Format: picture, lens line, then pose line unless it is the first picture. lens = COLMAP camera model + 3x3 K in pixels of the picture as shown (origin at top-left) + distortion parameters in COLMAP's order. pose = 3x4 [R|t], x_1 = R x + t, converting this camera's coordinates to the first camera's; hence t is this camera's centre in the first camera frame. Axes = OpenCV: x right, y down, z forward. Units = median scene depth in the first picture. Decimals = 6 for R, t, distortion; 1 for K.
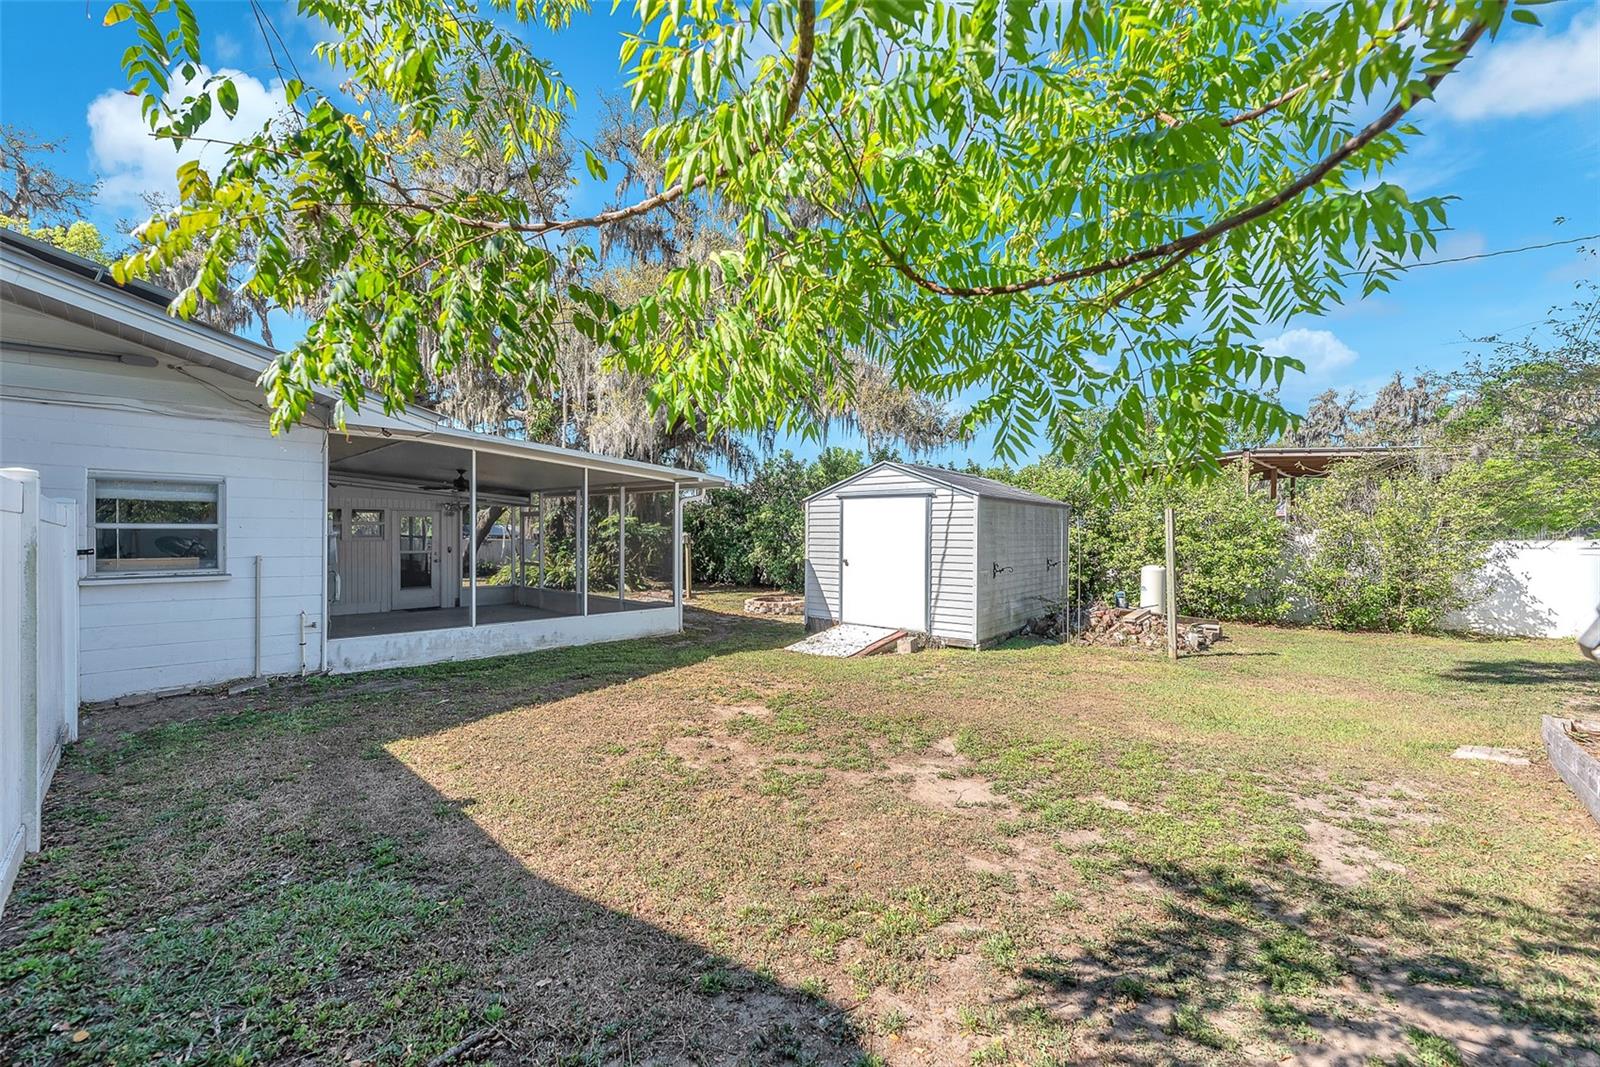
lens RADIAL K [[654.2, 0, 797.1], [0, 654.2, 531.6], [0, 0, 1]] dist [-0.003930, -0.000679]
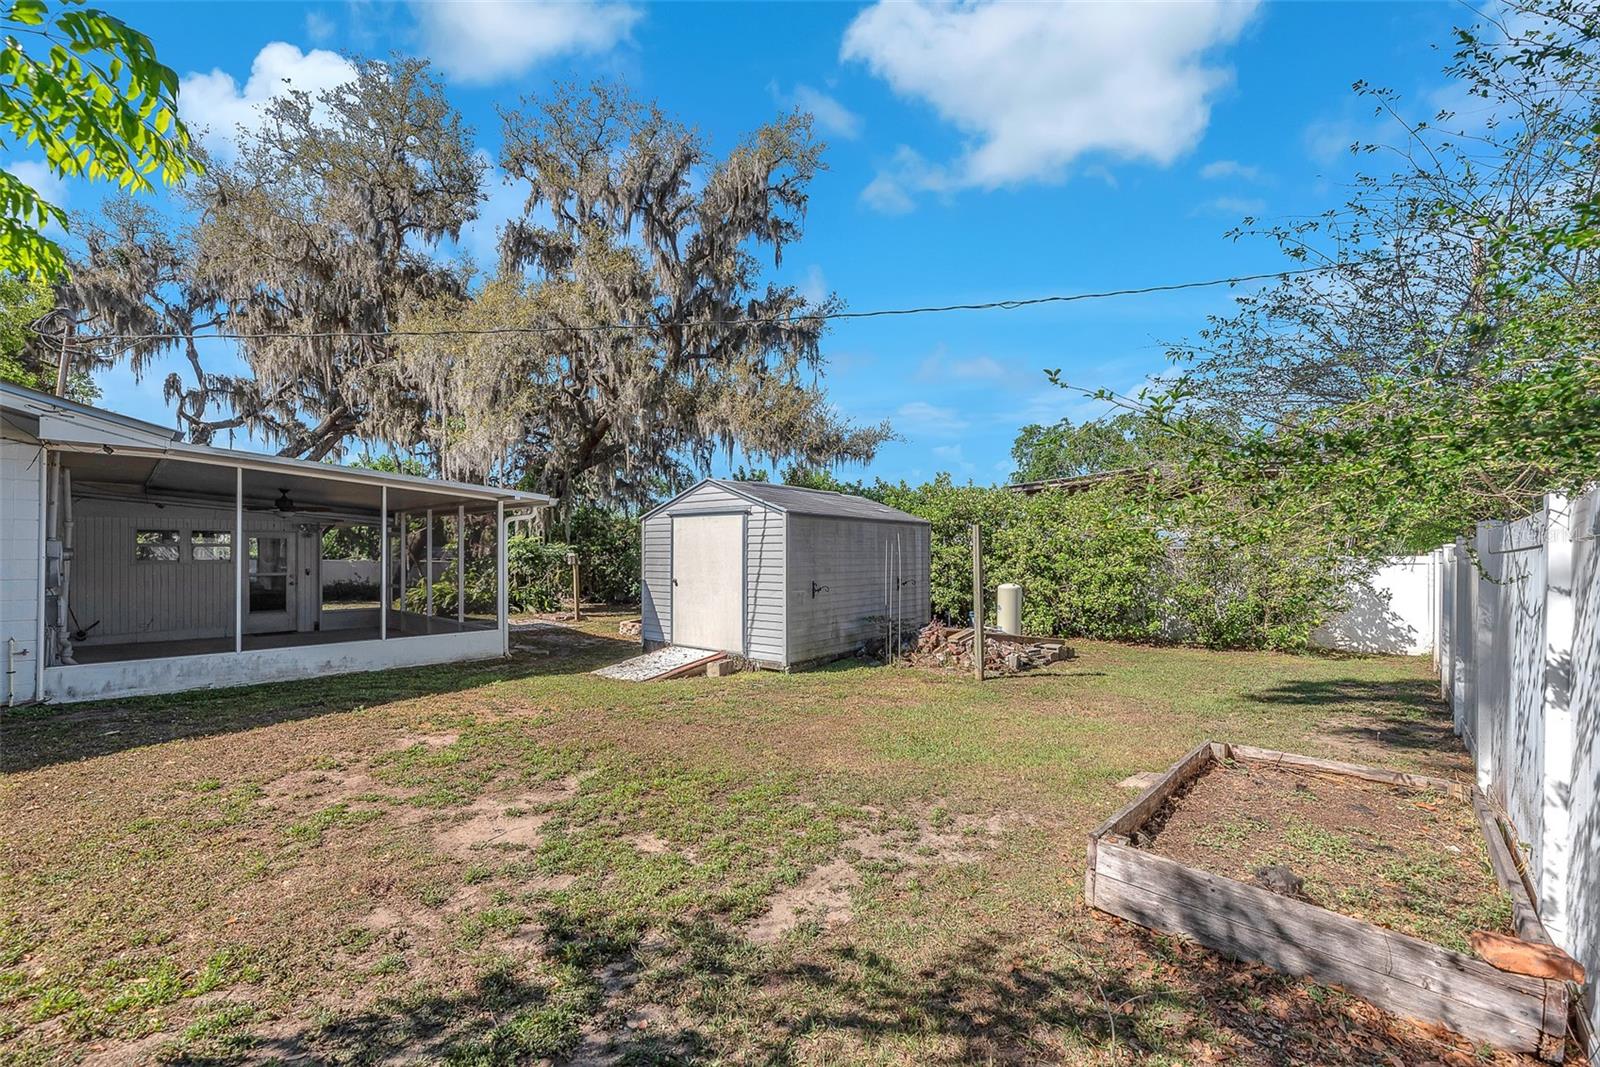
lens RADIAL K [[654.2, 0, 812.8], [0, 654.2, 544.6], [0, 0, 1]] dist [-0.003930, -0.000679]
pose [[0.999897, -0.005413, 0.013321, 0.291780], [0.005575, 0.999911, -0.012155, 0.004113], [-0.013254, 0.012228, 0.999837, 0.031371]]
